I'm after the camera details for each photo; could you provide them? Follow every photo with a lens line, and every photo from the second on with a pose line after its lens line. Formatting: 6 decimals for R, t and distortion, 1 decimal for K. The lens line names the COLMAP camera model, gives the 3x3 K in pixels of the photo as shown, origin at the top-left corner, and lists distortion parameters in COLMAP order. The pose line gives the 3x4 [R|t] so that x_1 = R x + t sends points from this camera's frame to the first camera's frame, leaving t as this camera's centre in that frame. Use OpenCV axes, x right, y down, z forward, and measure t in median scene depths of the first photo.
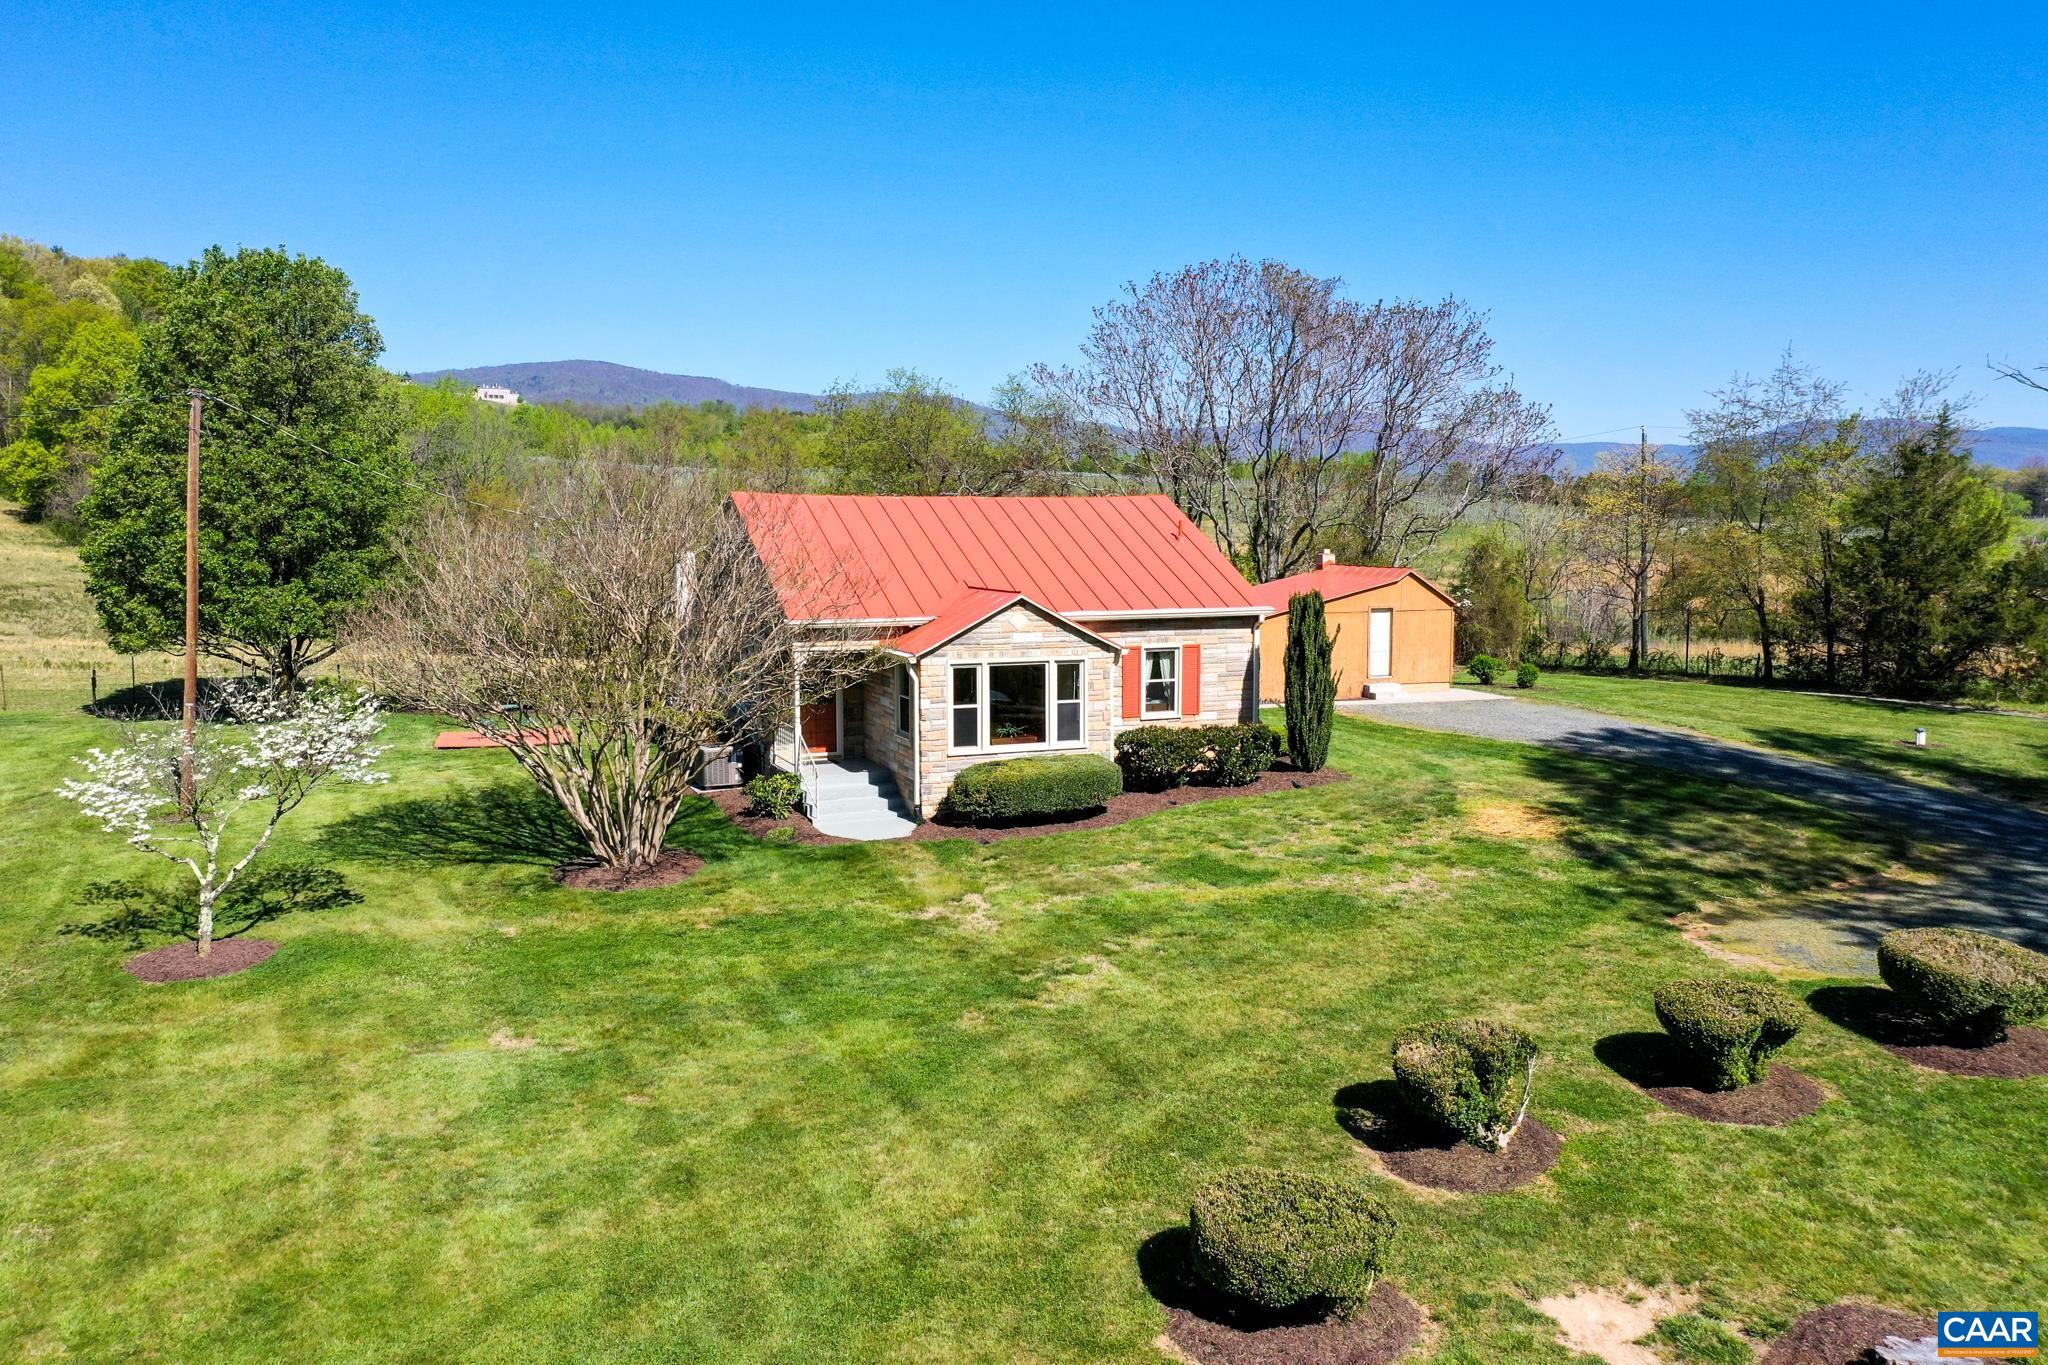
lens RADIAL K [[1606.0, 0, 1030.1], [0, 1606.0, 686.7], [0, 0, 1]] dist [0.006958, -0.000282]
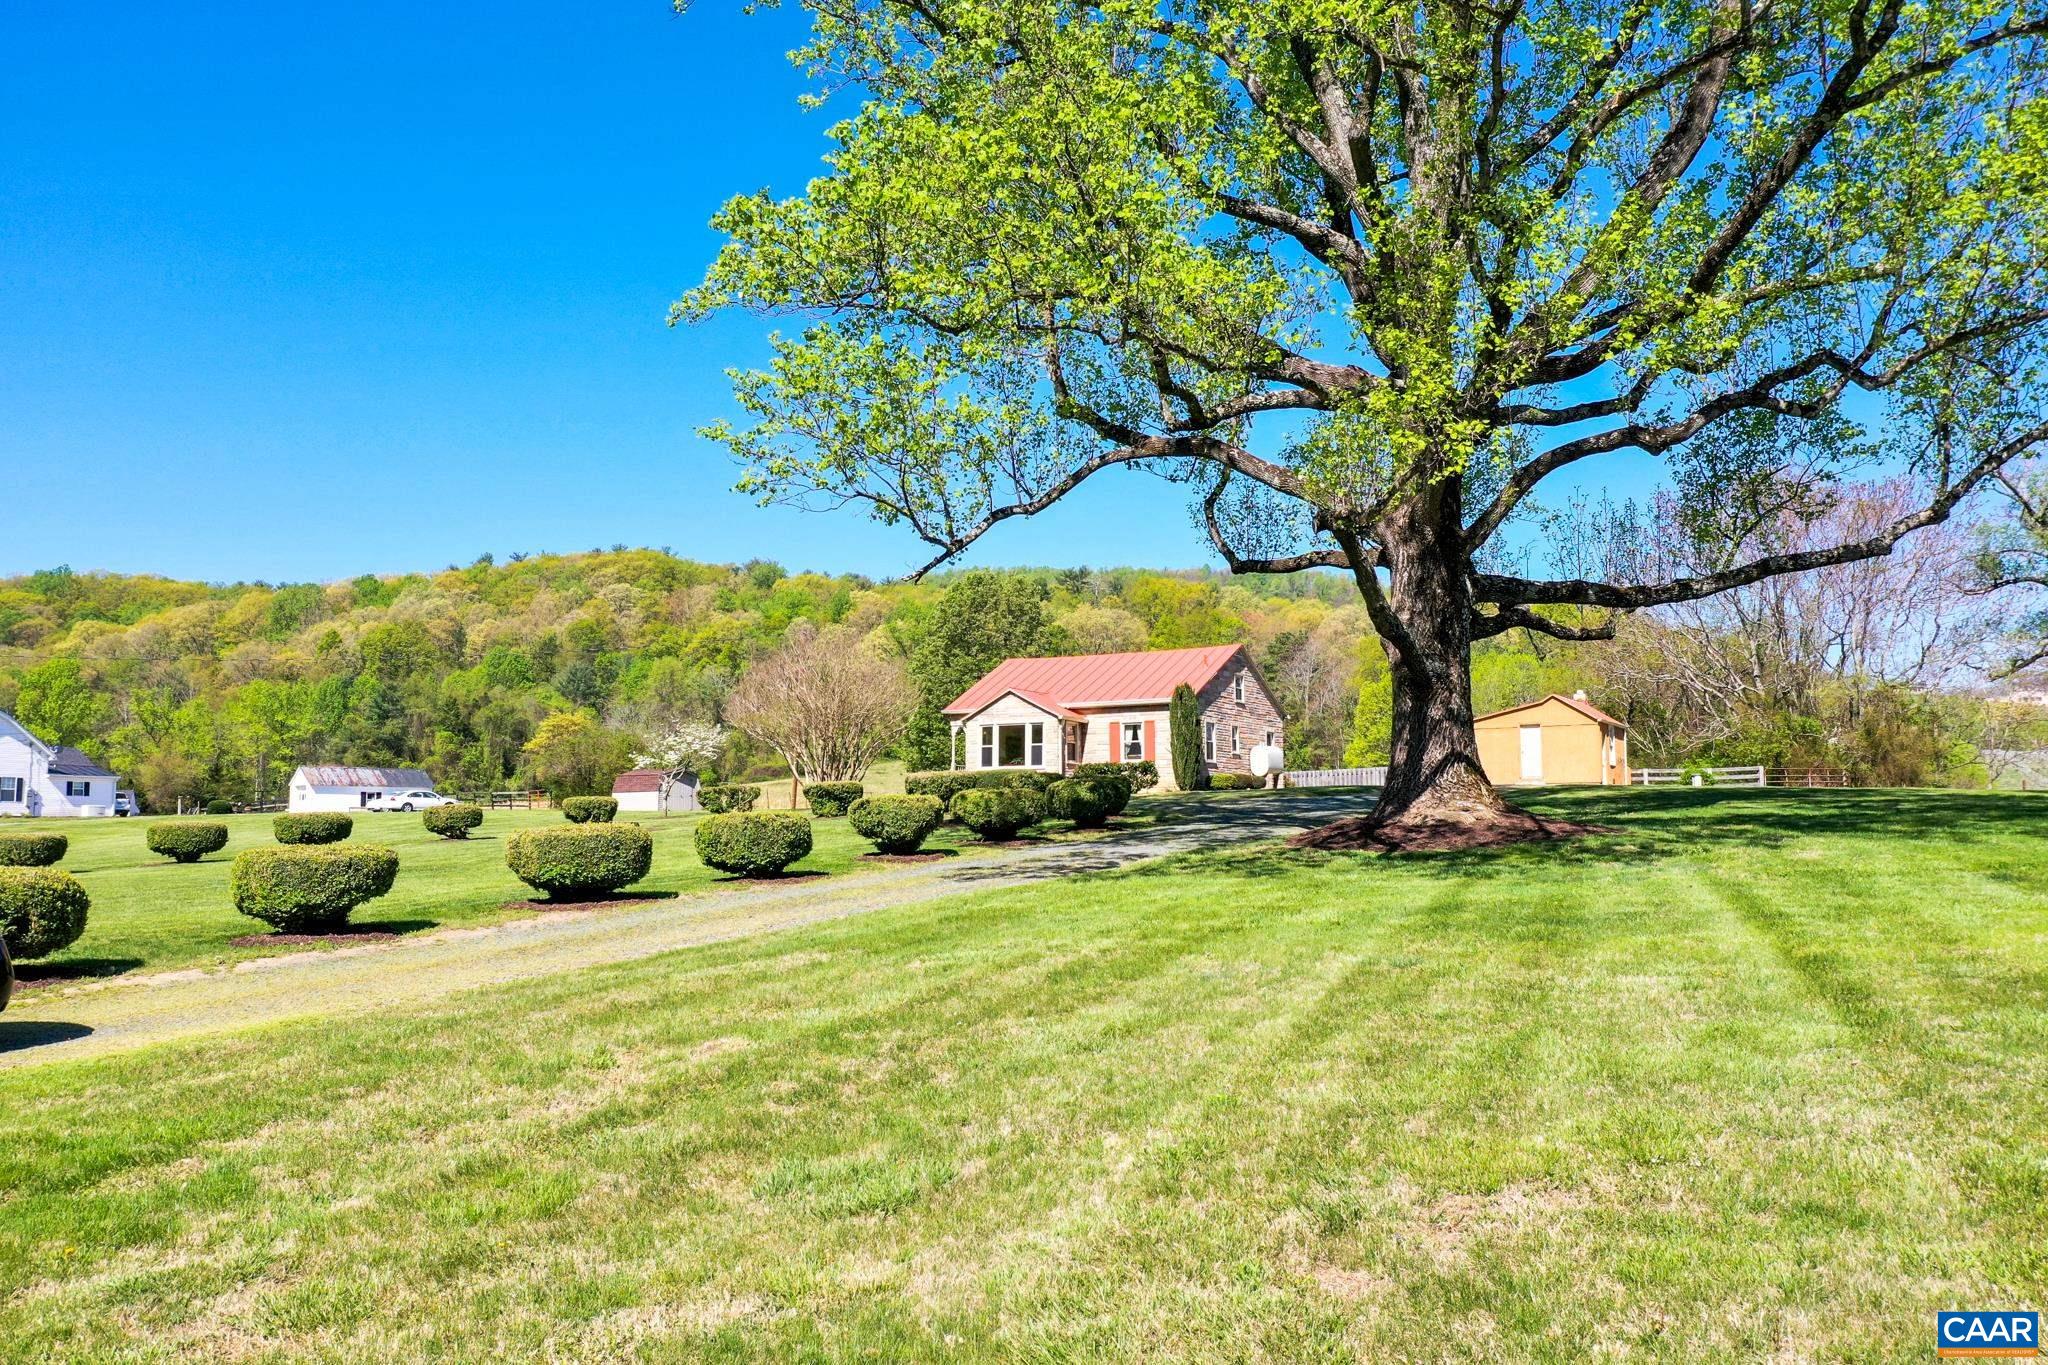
lens RADIAL K [[1606.0, 0, 1023.4], [0, 1606.0, 682.4], [0, 0, 1]] dist [0.006958, -0.000282]
pose [[0.613745, -0.081156, -0.785322, 1.508287], [-0.079481, 0.983298, -0.163731, 0.248536], [0.785493, 0.162908, 0.597044, -0.156214]]
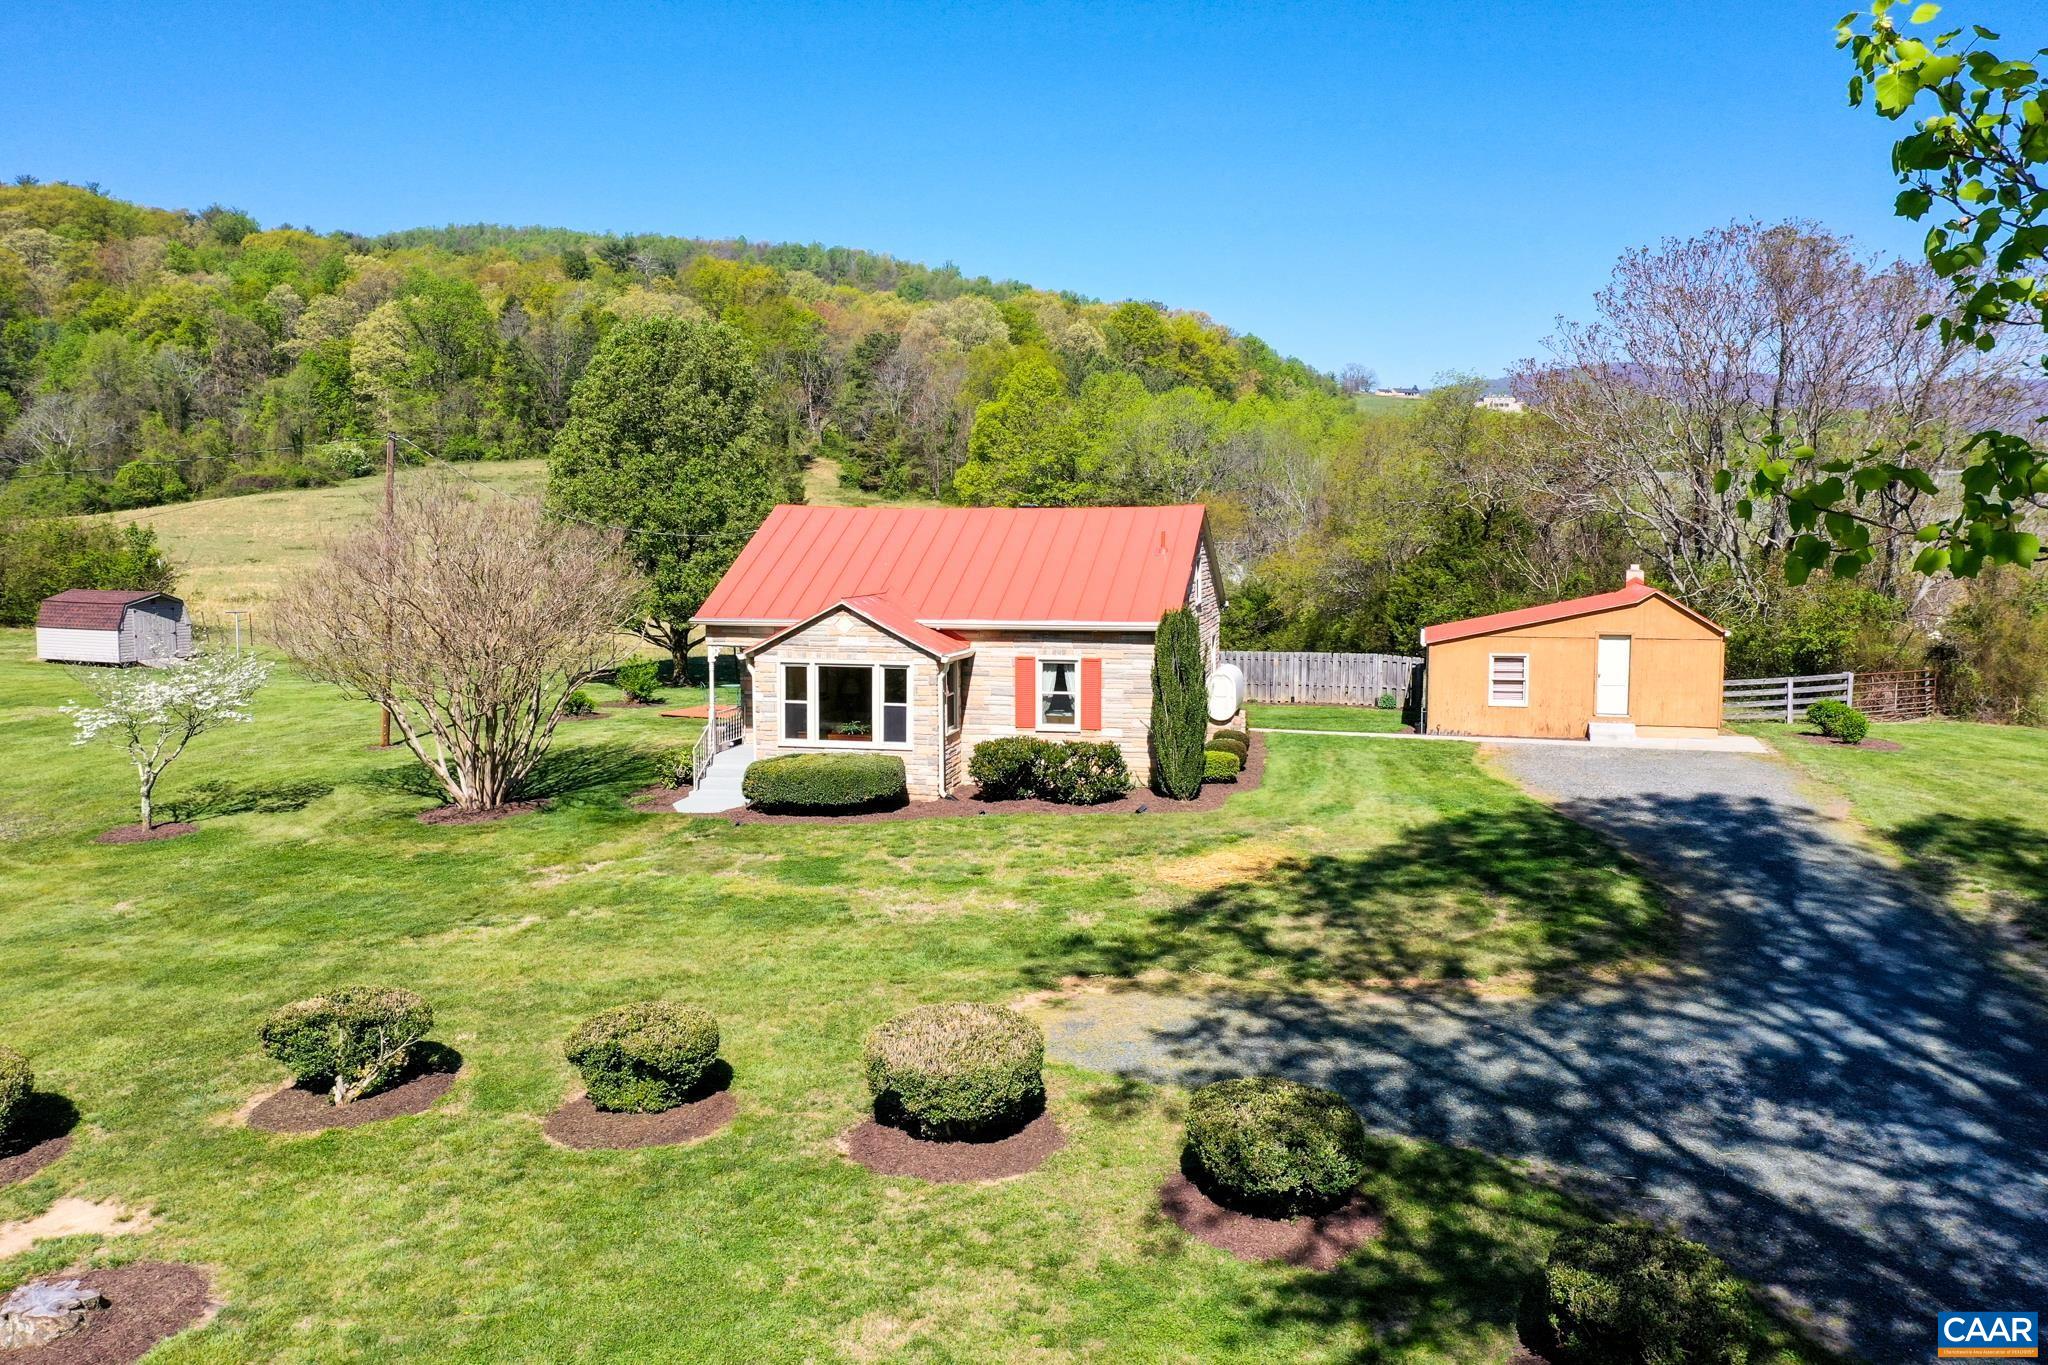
lens RADIAL K [[1606.0, 0, 1026.0], [0, 1606.0, 687.4], [0, 0, 1]] dist [0.006958, -0.000282]
pose [[0.815751, 0.058464, -0.575441, 0.694003], [-0.060706, 0.998038, 0.015343, -0.023111], [0.575209, 0.022417, 0.817699, 0.193953]]
